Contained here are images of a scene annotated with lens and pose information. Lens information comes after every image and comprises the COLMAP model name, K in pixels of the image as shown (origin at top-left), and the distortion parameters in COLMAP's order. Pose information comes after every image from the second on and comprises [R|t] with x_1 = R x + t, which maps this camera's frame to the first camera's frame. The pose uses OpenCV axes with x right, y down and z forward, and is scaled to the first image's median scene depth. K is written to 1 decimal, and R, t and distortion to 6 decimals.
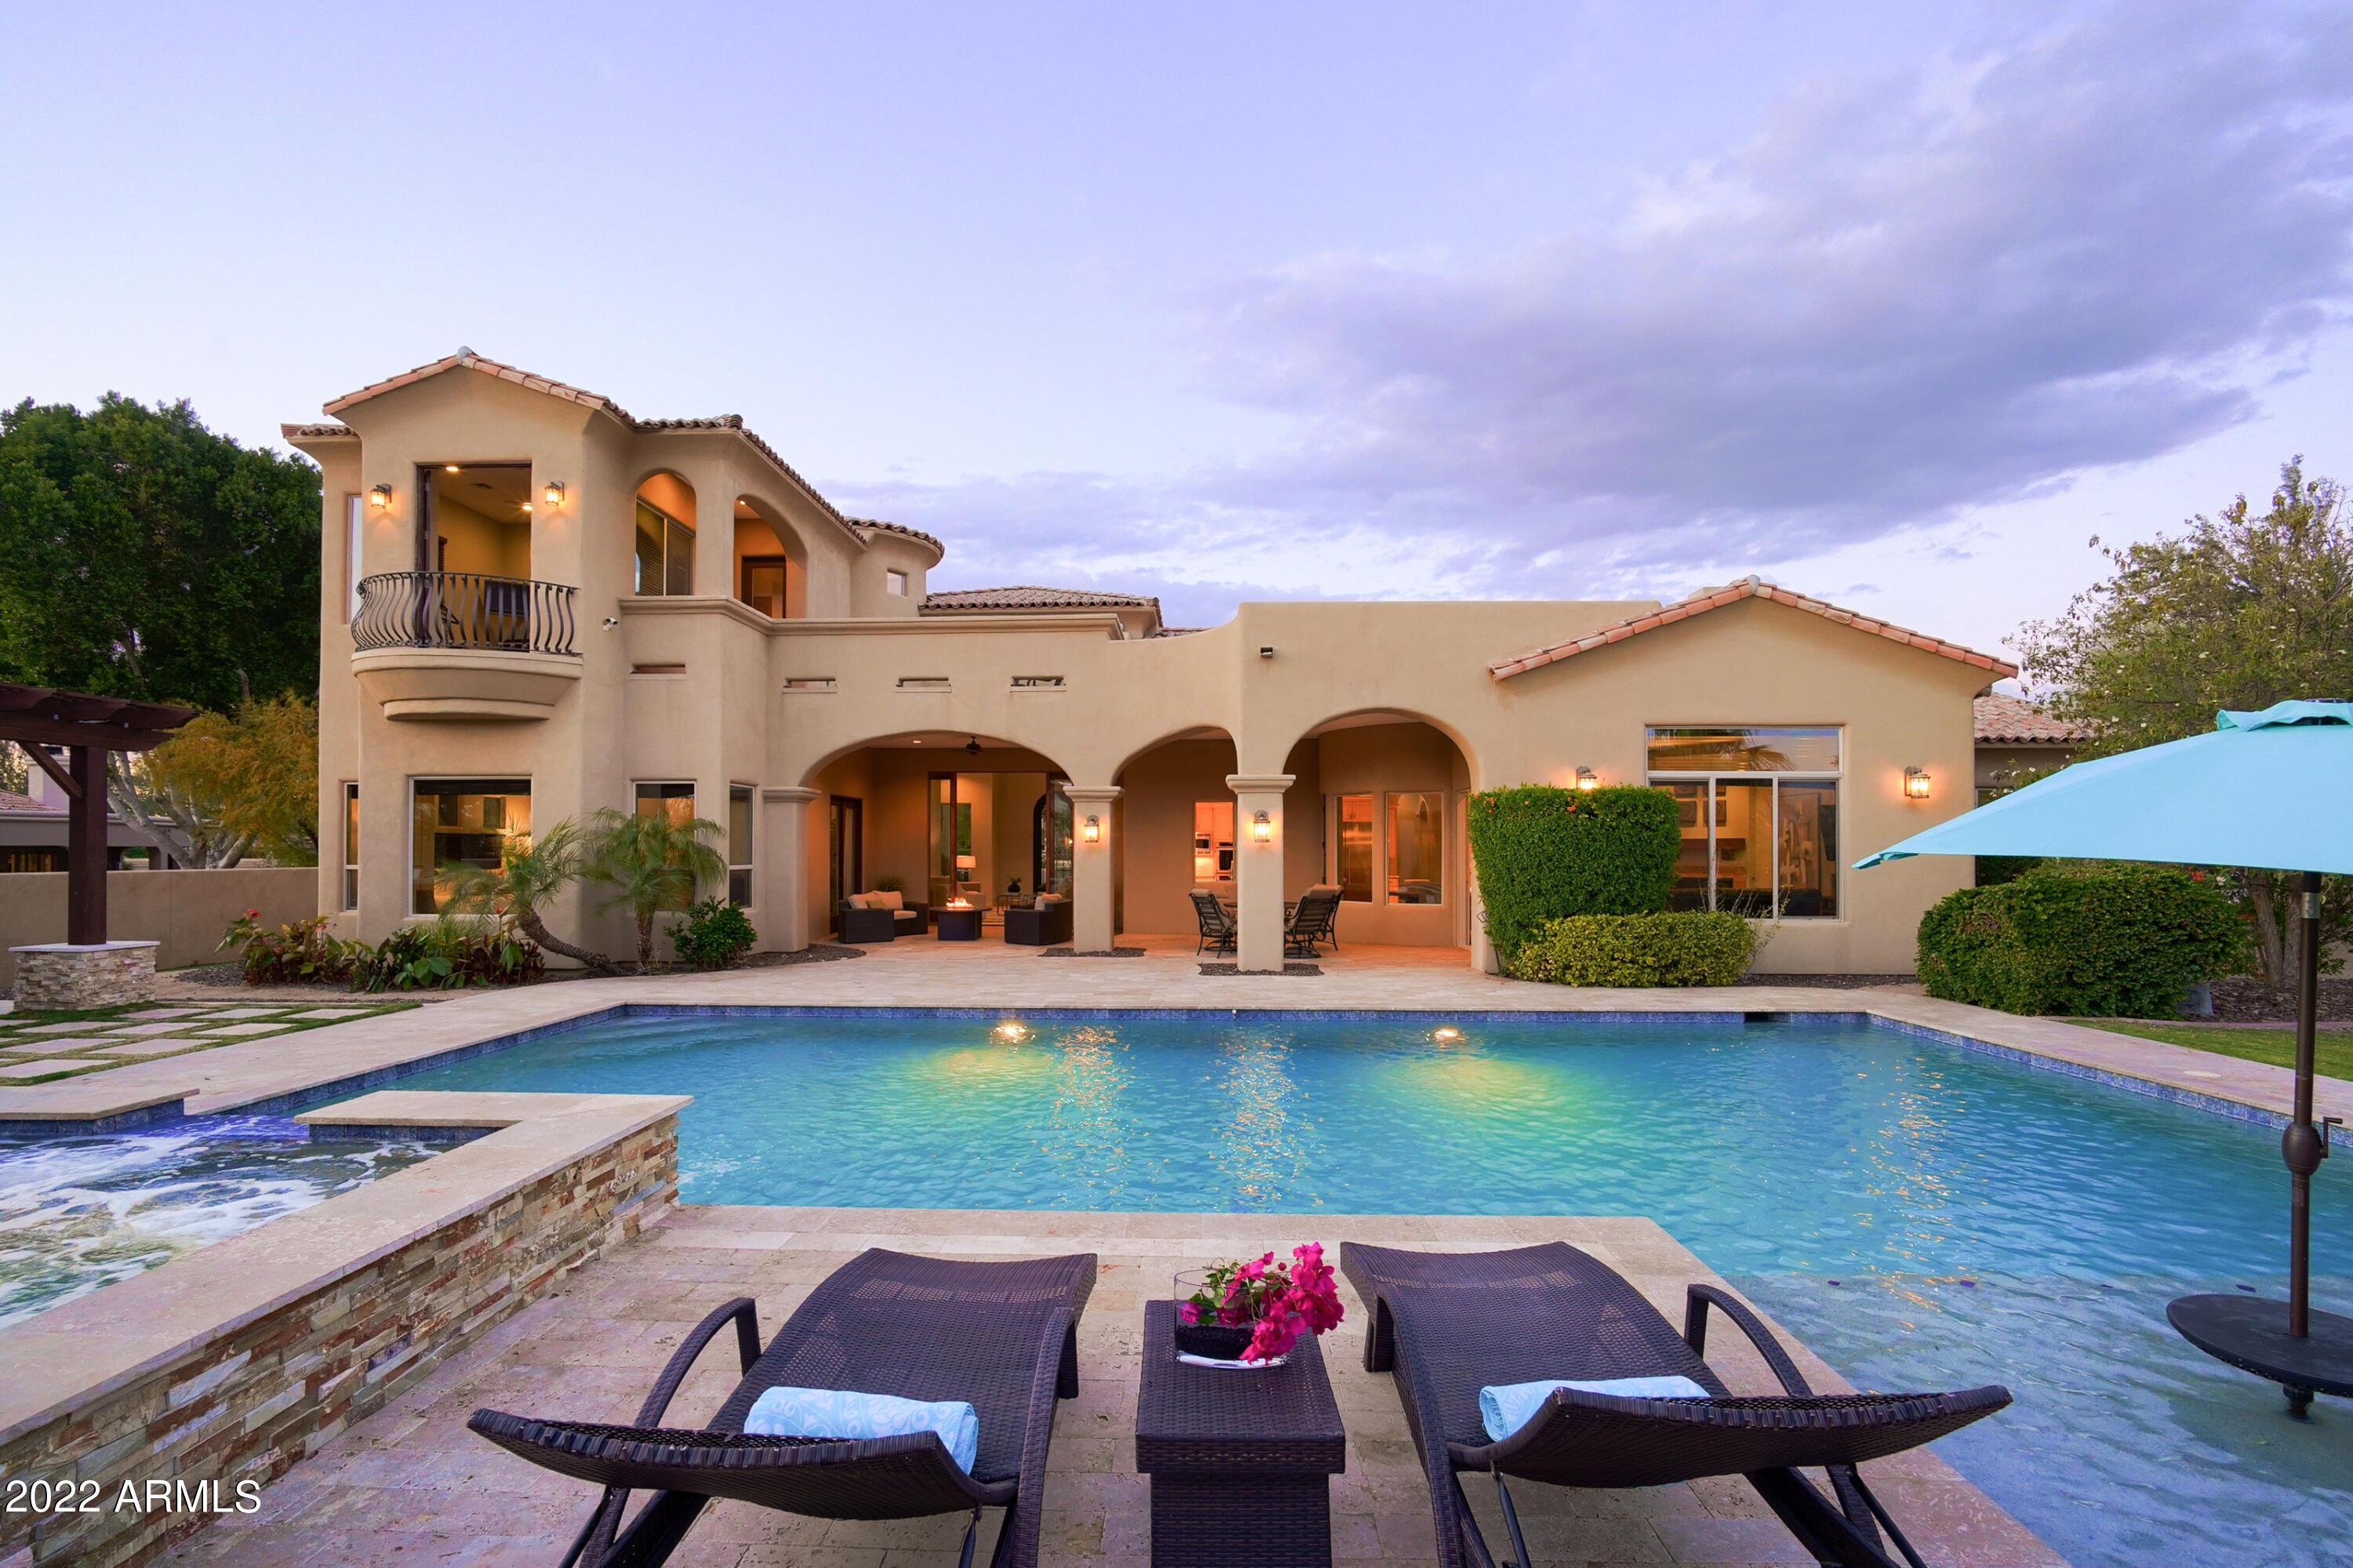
lens RADIAL K [[1033.8, 0, 1182.2], [0, 1033.8, 845.6], [0, 0, 1]] dist [-0.016118, -0.000138]
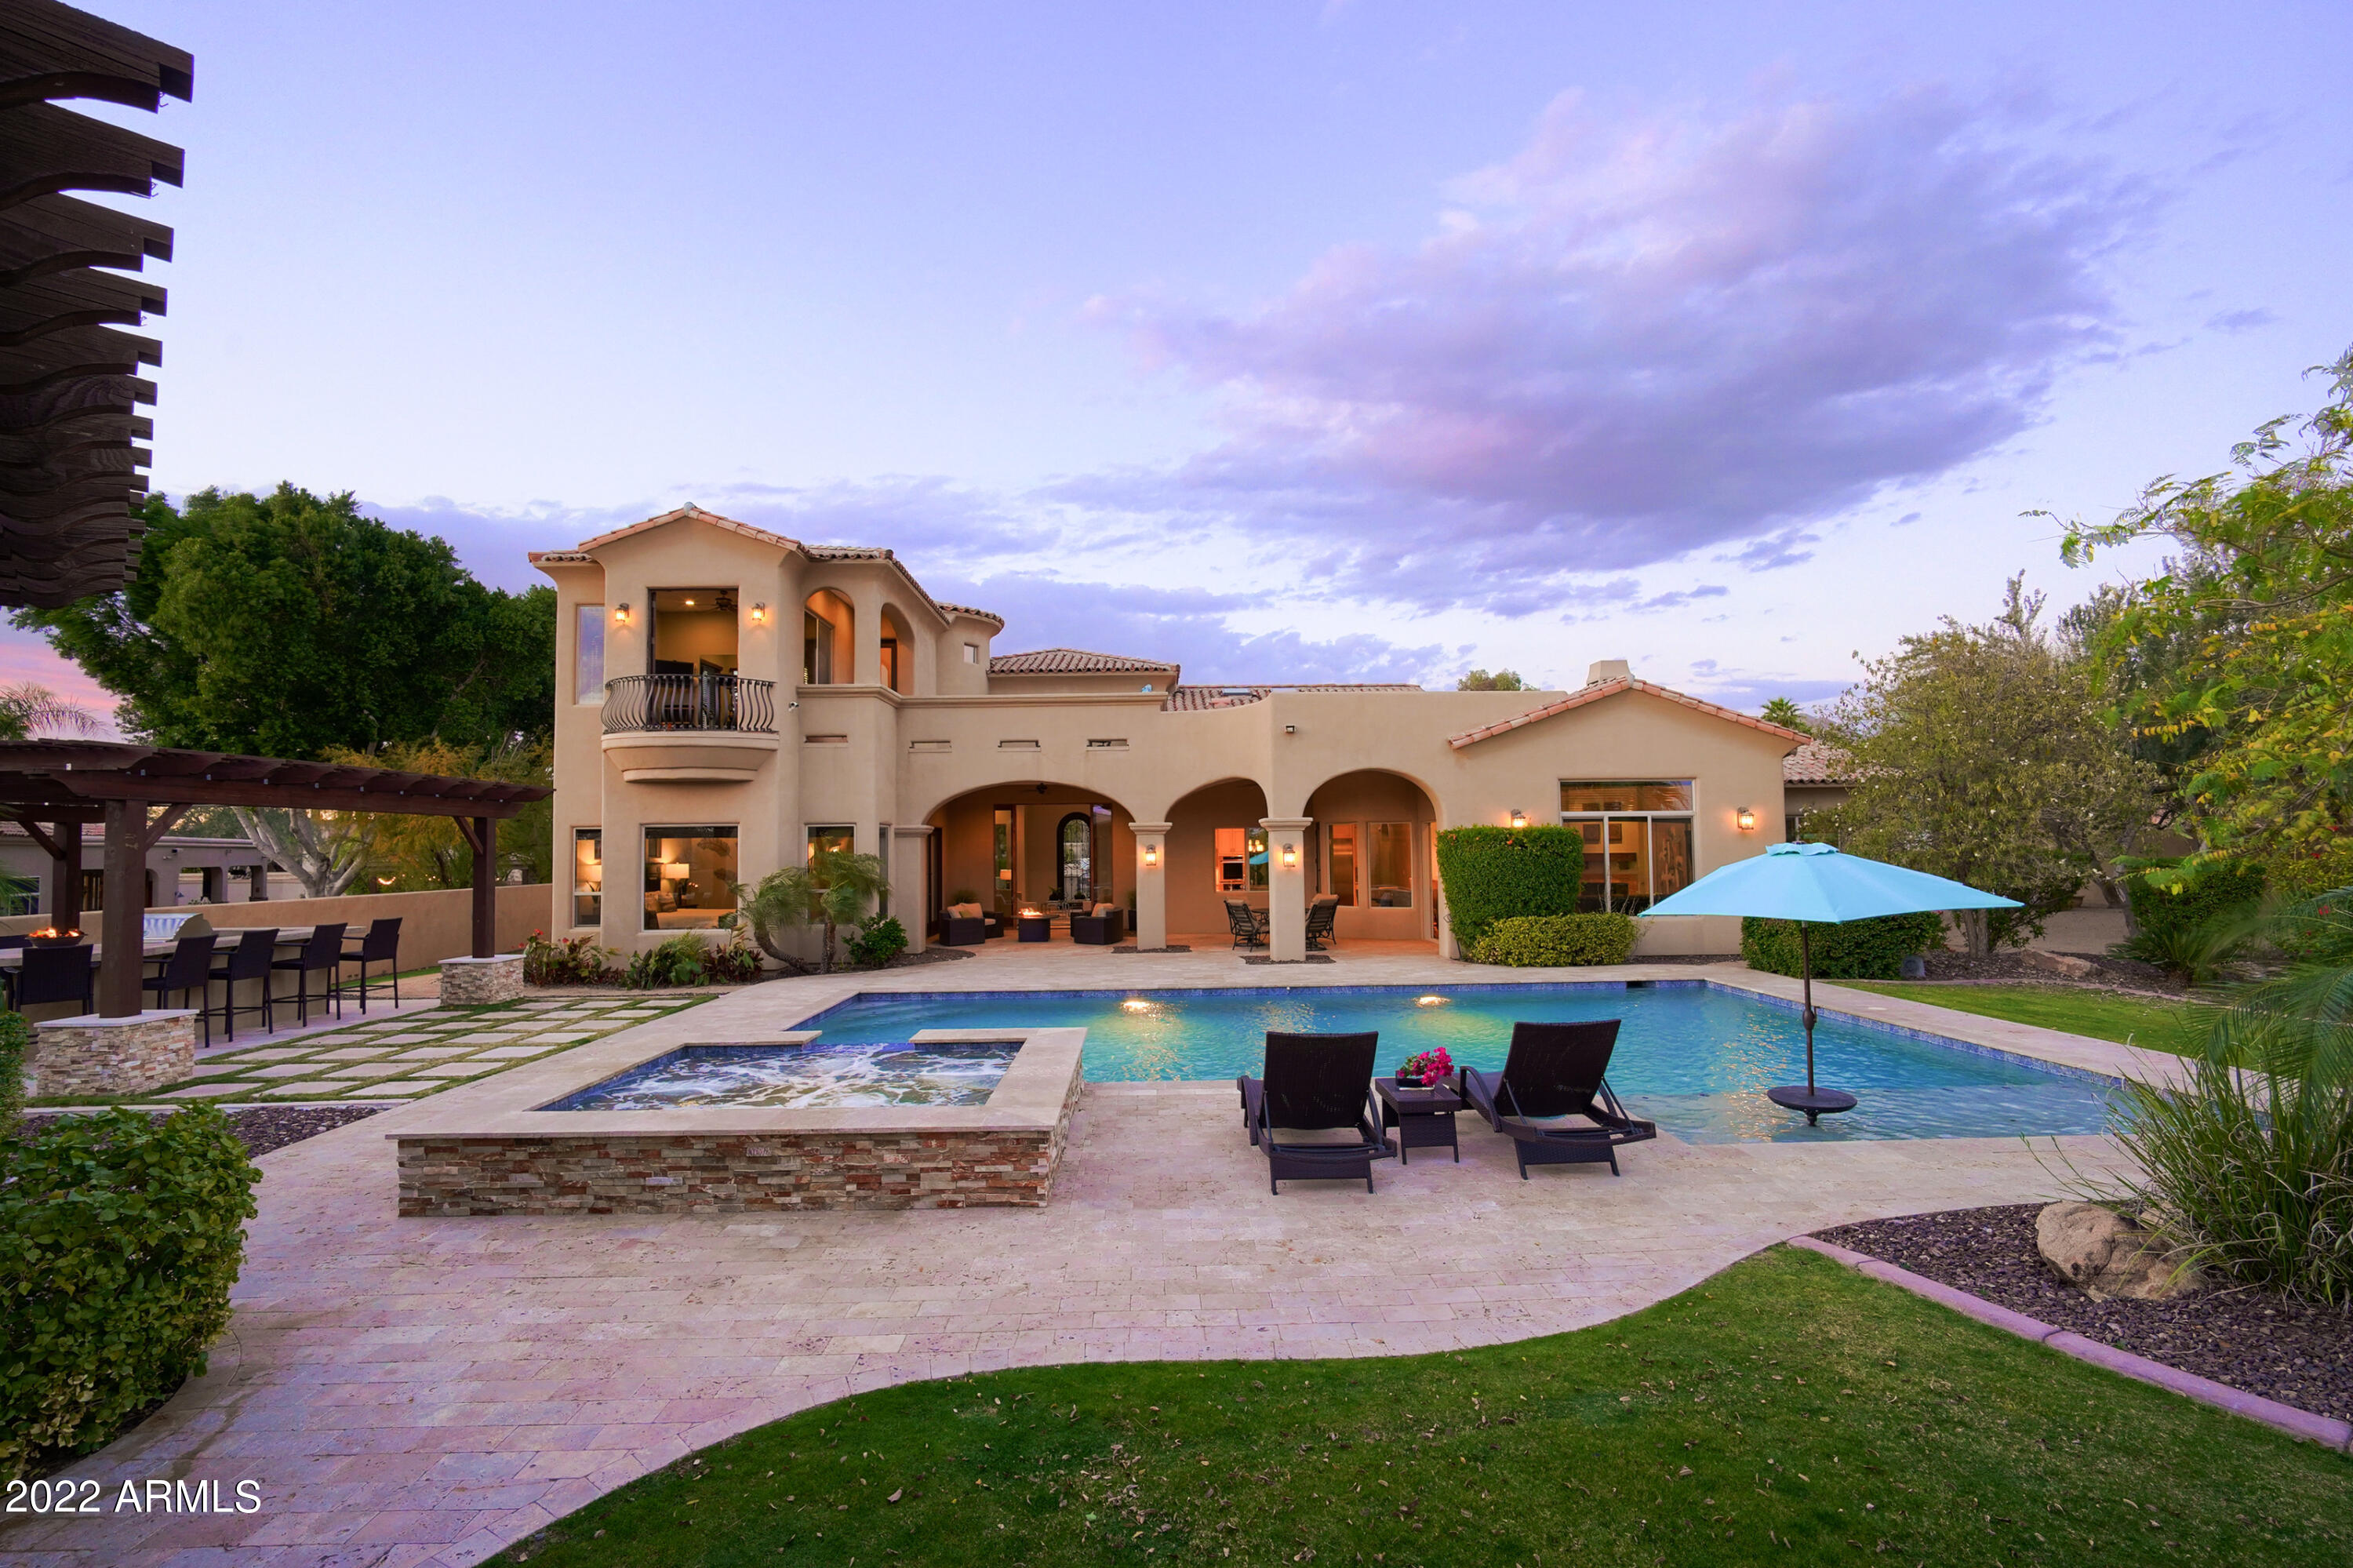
lens RADIAL K [[1033.8, 0, 1180.6], [0, 1033.8, 793.2], [0, 0, 1]] dist [-0.016118, -0.000138]
pose [[0.998017, -0.009431, 0.062235, -0.147254], [0.012154, 0.998979, -0.043519, -0.041639], [-0.061761, 0.044189, 0.997112, -0.357557]]
